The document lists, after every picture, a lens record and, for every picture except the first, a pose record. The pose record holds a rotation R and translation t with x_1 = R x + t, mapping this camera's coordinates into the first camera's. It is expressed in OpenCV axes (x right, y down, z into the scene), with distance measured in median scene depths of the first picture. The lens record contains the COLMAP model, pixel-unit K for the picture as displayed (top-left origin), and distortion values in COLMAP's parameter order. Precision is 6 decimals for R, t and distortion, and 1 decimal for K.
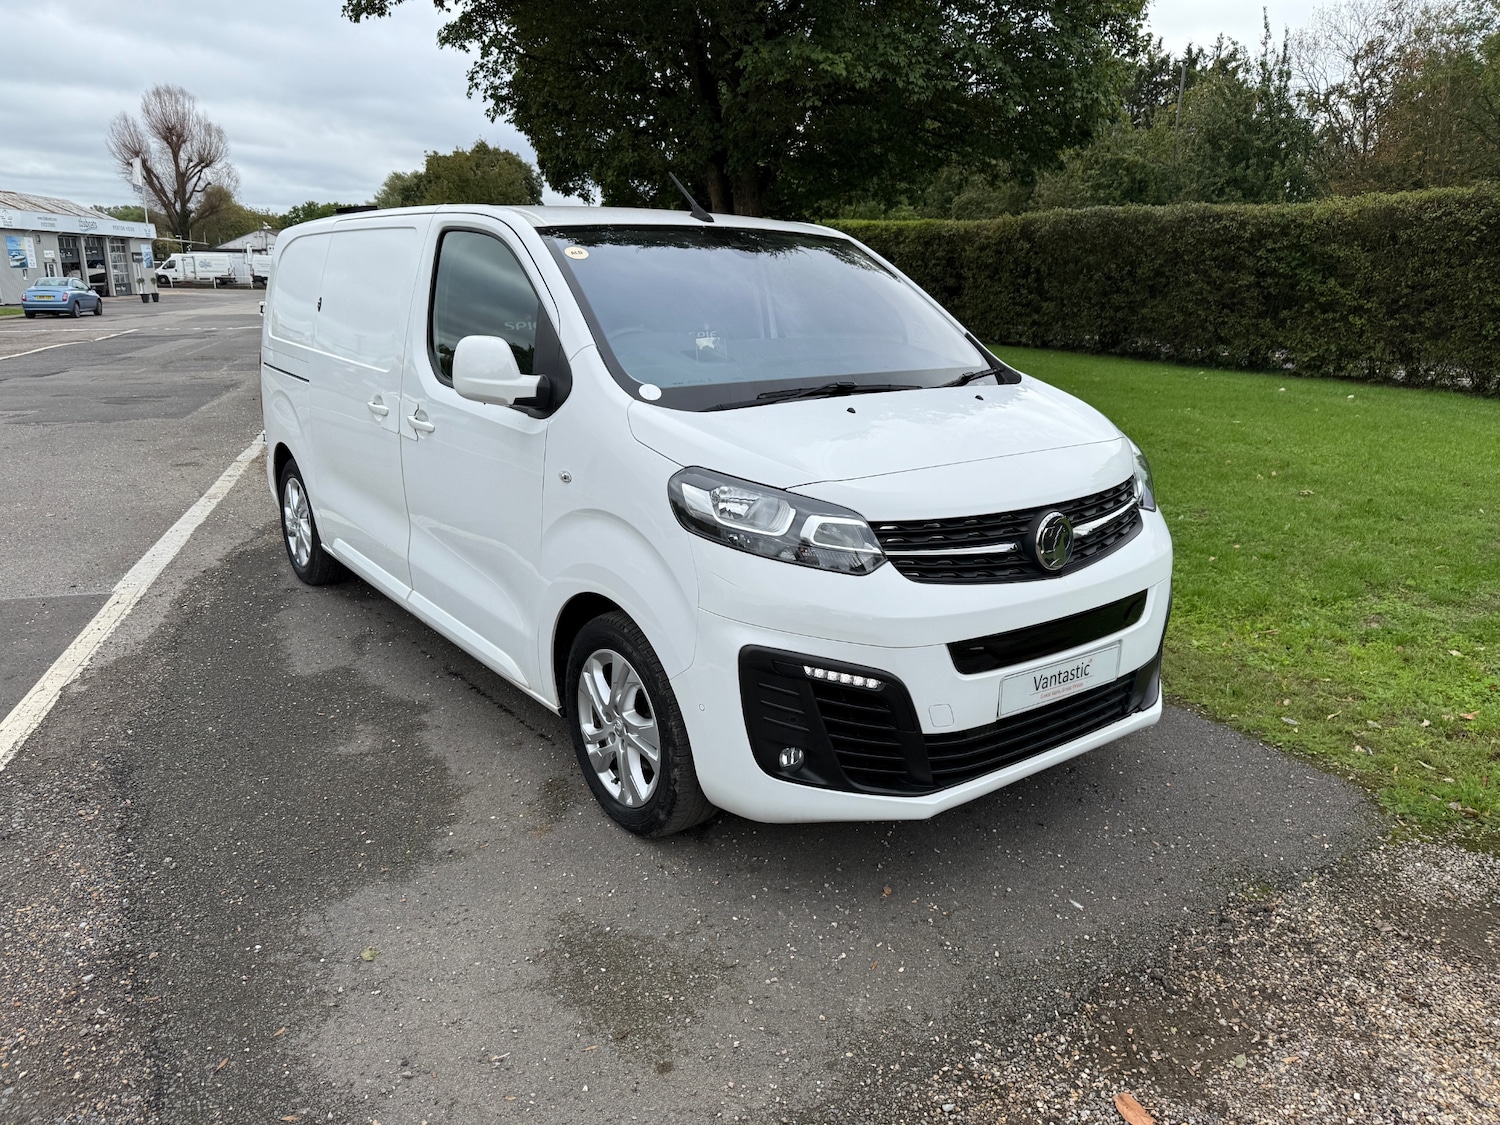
lens RADIAL K [[1062.5, 0, 744.8], [0, 1062.5, 550.4], [0, 0, 1]] dist [0.022655, -0.029893]
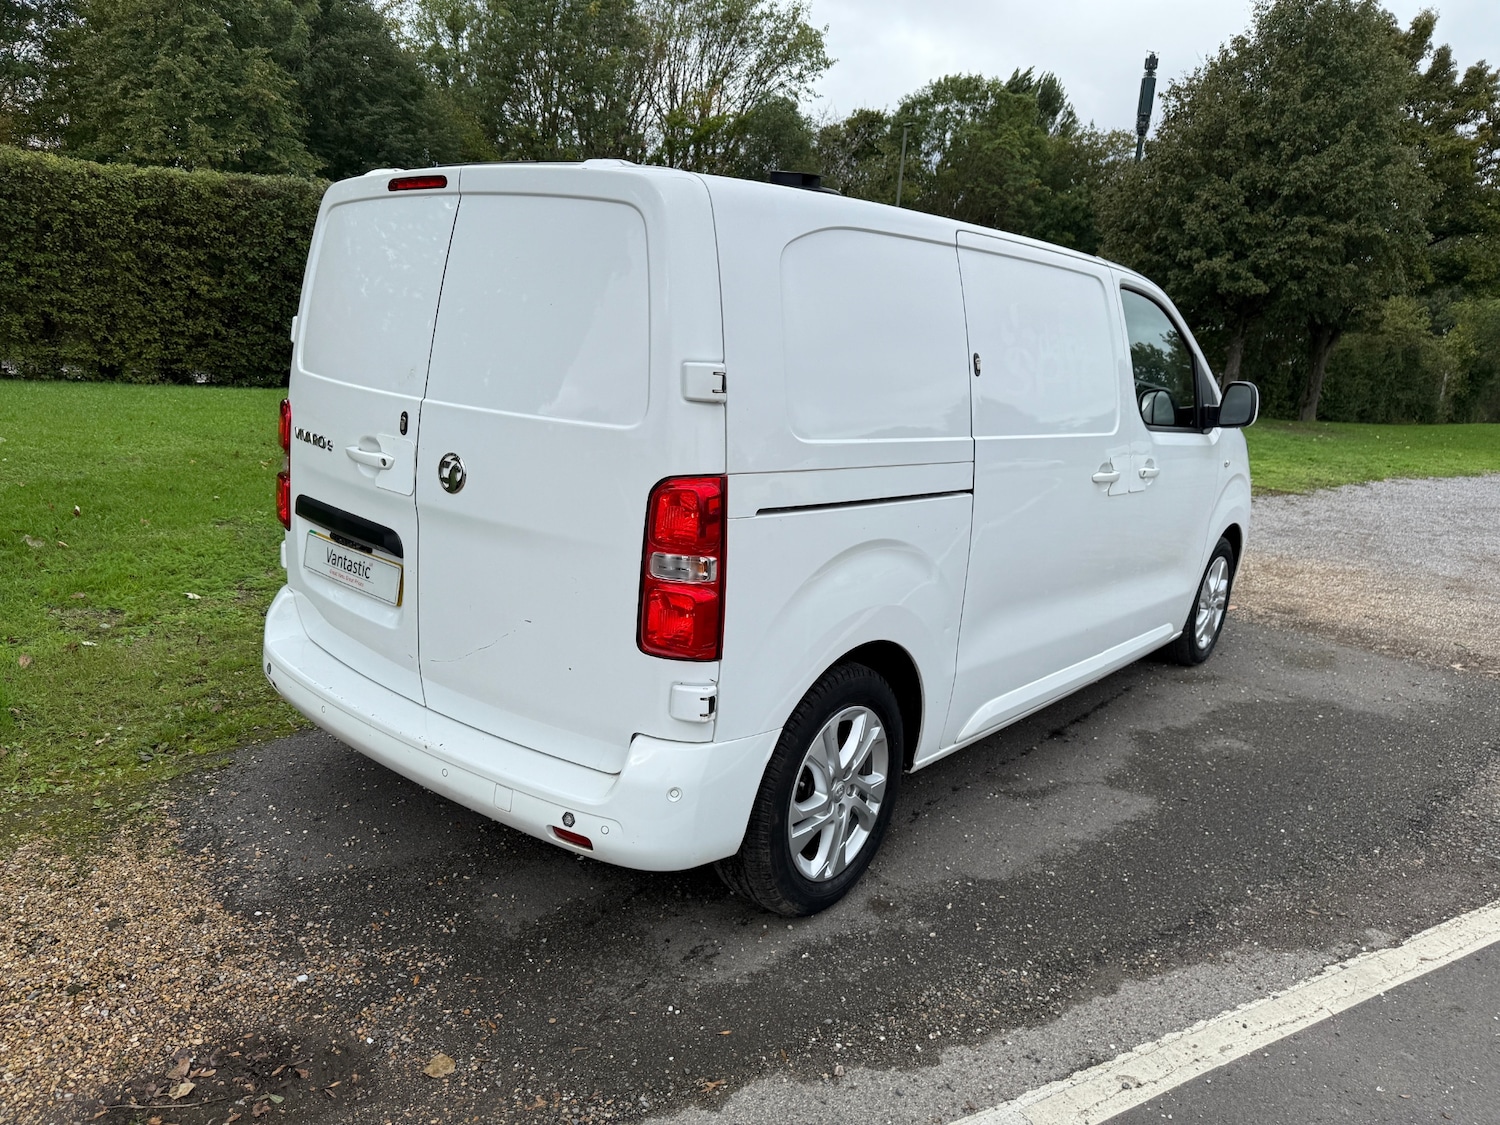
lens RADIAL K [[1061.7, 0, 742.4], [0, 1061.7, 551.6], [0, 0, 1]] dist [0.013026, -0.018610]
pose [[-0.226592, -0.230887, 0.946228, -1.072088], [0.170652, 0.947058, 0.271955, -0.349147], [-0.958923, 0.223098, -0.175194, 1.388532]]
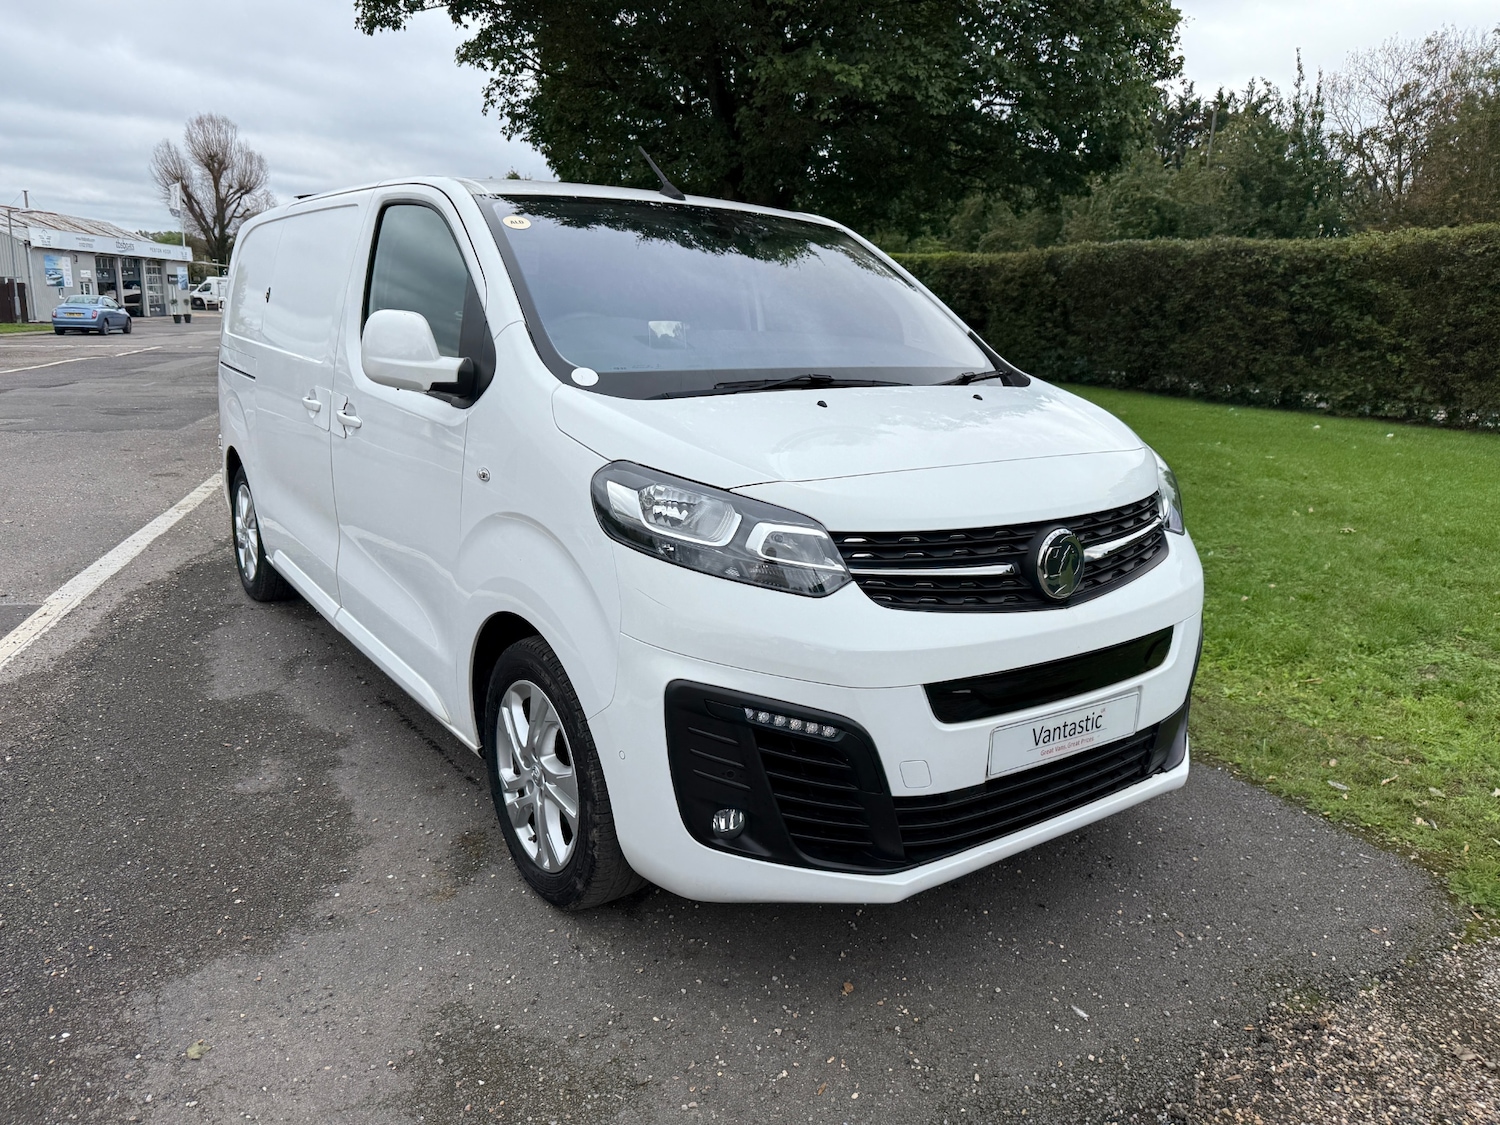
lens RADIAL K [[1062.5, 0, 742.7], [0, 1062.5, 546.7], [0, 0, 1]] dist [0.022655, -0.029893]
pose [[0.999426, 0.024775, -0.023094, 0.040390], [-0.025560, 0.999083, -0.034347, 0.008061], [0.022222, 0.034918, 0.999143, 0.108003]]
